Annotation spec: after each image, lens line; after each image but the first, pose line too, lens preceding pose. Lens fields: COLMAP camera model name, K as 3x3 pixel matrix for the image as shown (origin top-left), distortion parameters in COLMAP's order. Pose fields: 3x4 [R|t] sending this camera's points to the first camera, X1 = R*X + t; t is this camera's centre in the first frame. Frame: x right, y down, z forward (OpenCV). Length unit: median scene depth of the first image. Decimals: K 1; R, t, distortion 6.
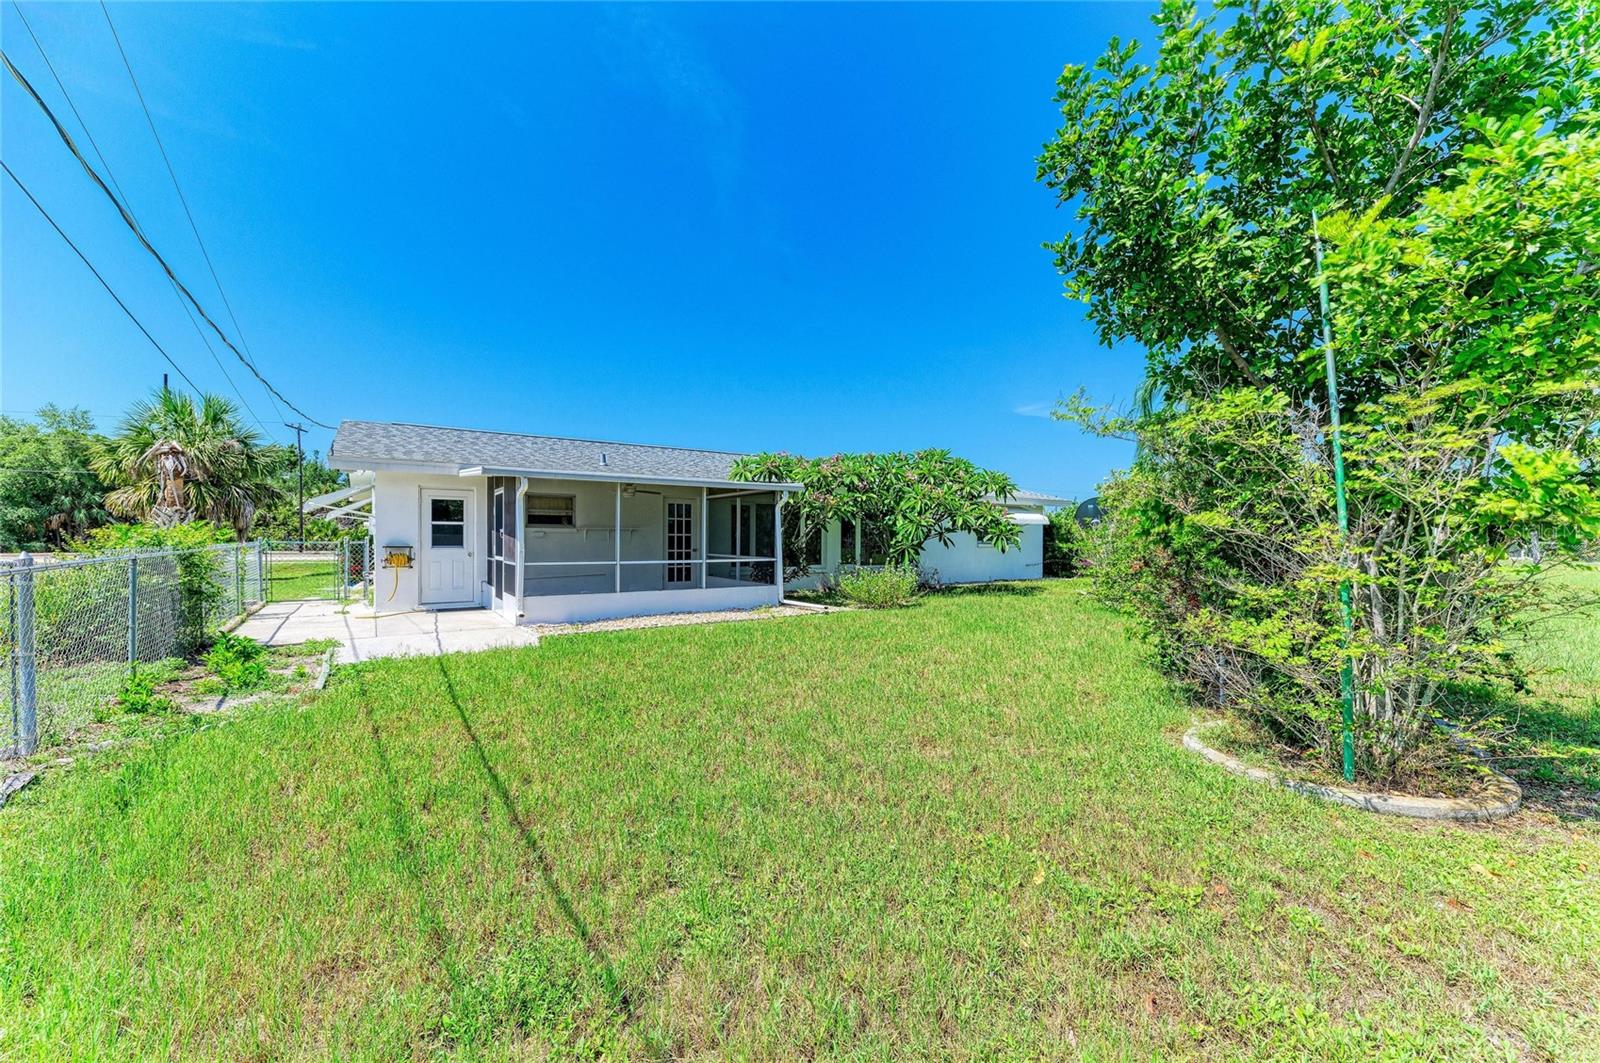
lens RADIAL K [[633.9, 0, 803.3], [0, 633.9, 544.1], [0, 0, 1]] dist [0.017300, -0.005609]
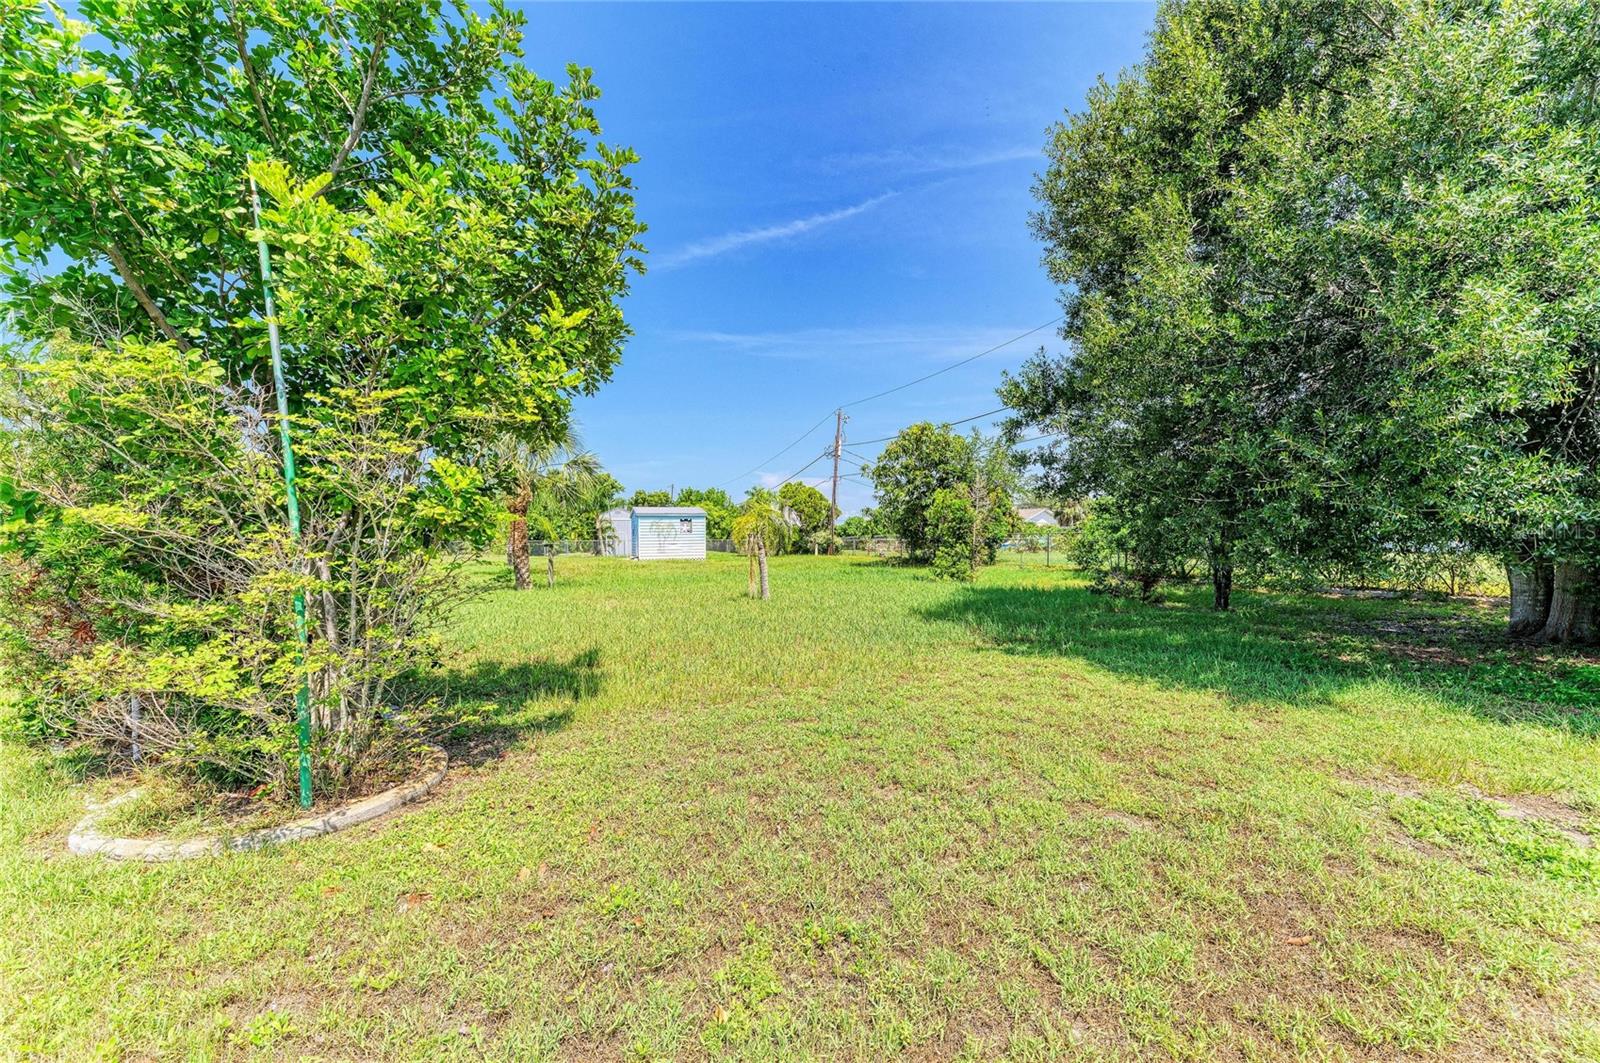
lens RADIAL K [[633.9, 0, 803.3], [0, 633.9, 544.1], [0, 0, 1]] dist [0.017300, -0.005609]
pose [[0.181460, -0.015608, 0.983274, 0.087765], [0.015685, 0.999793, 0.012976, -0.005479], [-0.983273, 0.013068, 0.181668, 0.130604]]
